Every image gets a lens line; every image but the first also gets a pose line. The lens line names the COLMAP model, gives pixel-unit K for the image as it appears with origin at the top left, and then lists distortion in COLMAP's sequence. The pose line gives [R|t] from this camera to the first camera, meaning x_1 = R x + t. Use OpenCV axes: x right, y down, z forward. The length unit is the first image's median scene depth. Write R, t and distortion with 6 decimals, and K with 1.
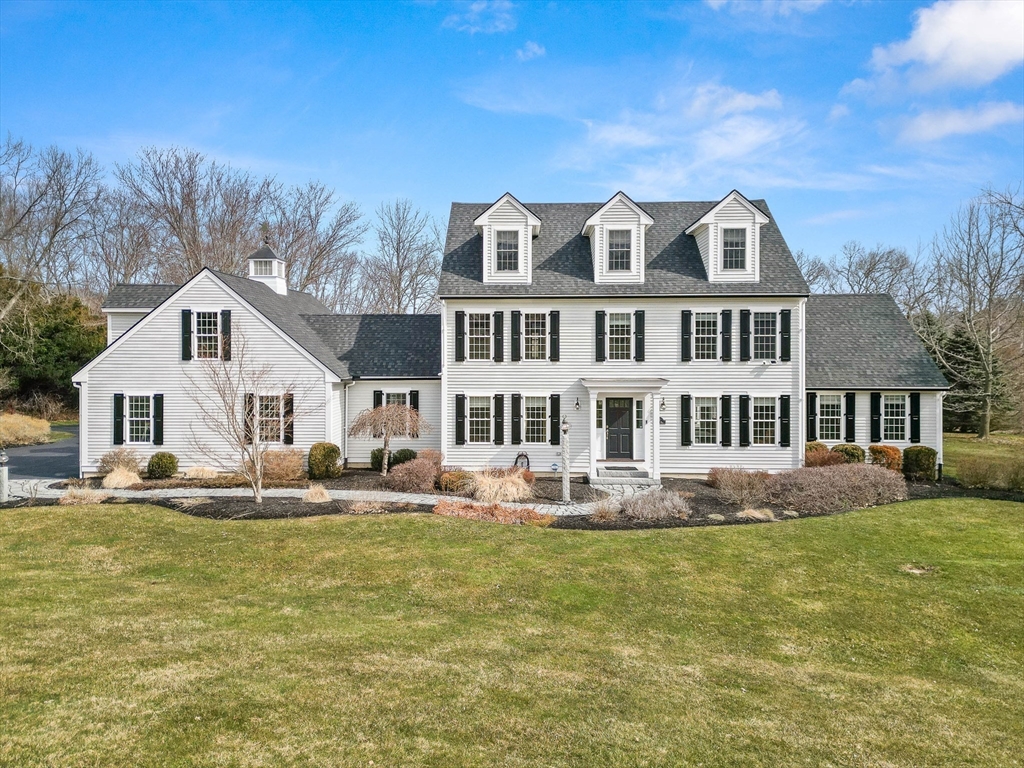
lens RADIAL K [[687.9, 0, 512.0], [0, 687.9, 384.0], [0, 0, 1]] dist [0.056693, -0.000518]
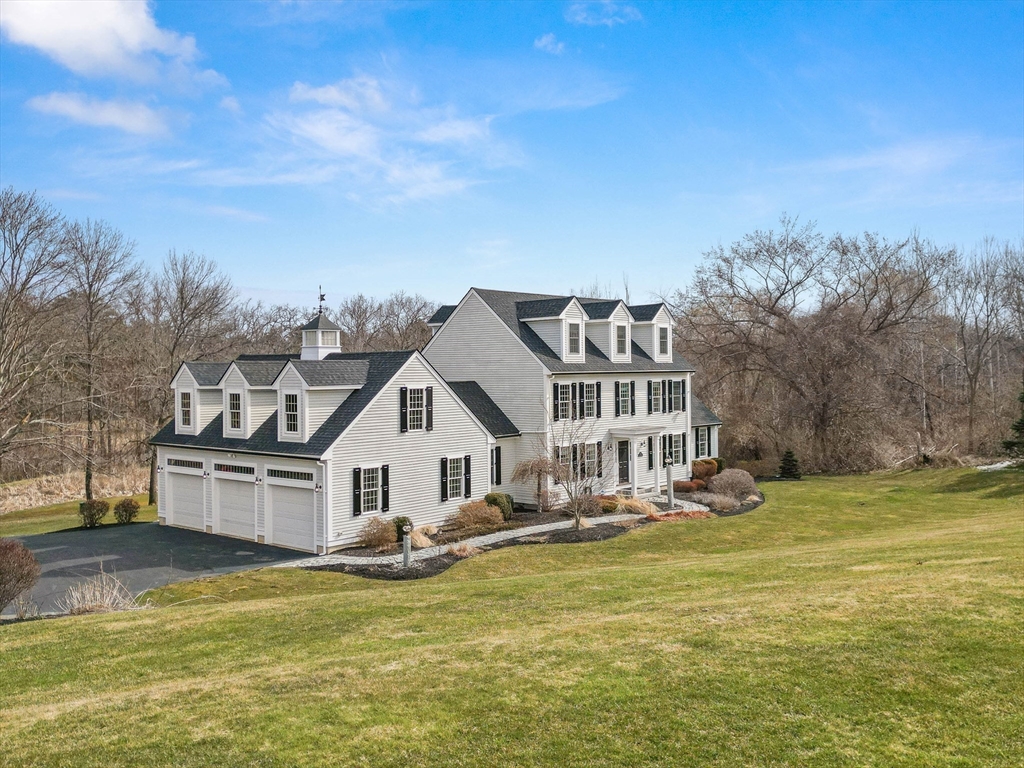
lens RADIAL K [[922.8, 0, 512.0], [0, 922.8, 384.0], [0, 0, 1]] dist [0.008081, 0.001658]
pose [[0.644188, -0.019215, 0.764626, -1.494278], [0.035429, 0.999361, -0.004734, -0.099135], [-0.764047, 0.030139, 0.644457, -0.085579]]
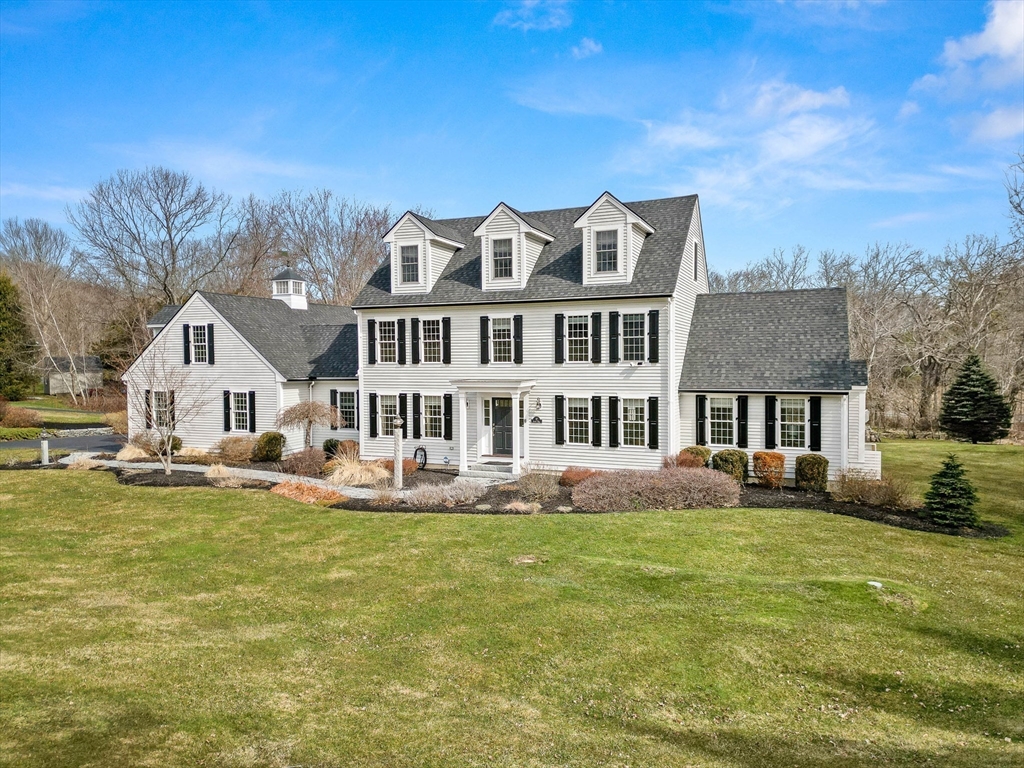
lens RADIAL K [[704.9, 0, 509.5], [0, 704.9, 404.8], [0, 0, 1]] dist [0.070786, 0.000311]
pose [[0.934895, 0.016111, -0.354559, 0.552083], [-0.006711, 0.999593, 0.027725, 0.000382], [0.354861, -0.023540, 0.934623, -0.013414]]
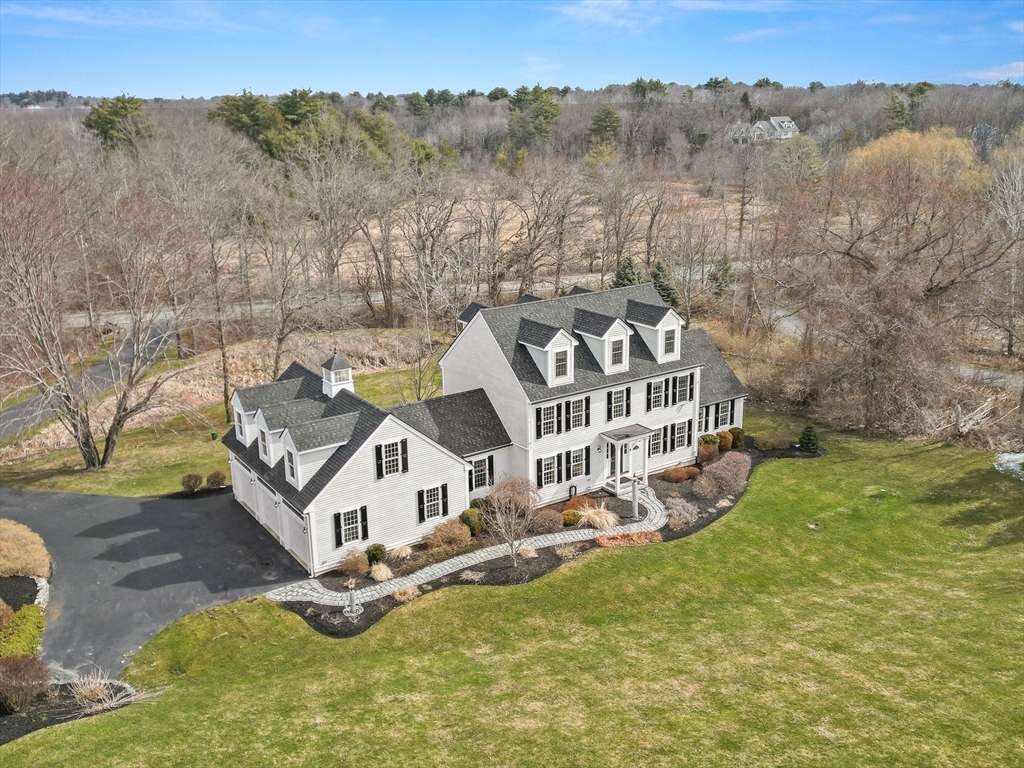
lens RADIAL K [[922.8, 0, 512.0], [0, 922.8, 384.0], [0, 0, 1]] dist [0.008081, 0.001658]
pose [[0.816822, -0.181032, 0.547749, -1.239139], [0.038331, 0.964420, 0.261582, -0.695808], [-0.575614, -0.192670, 0.794699, -0.588023]]
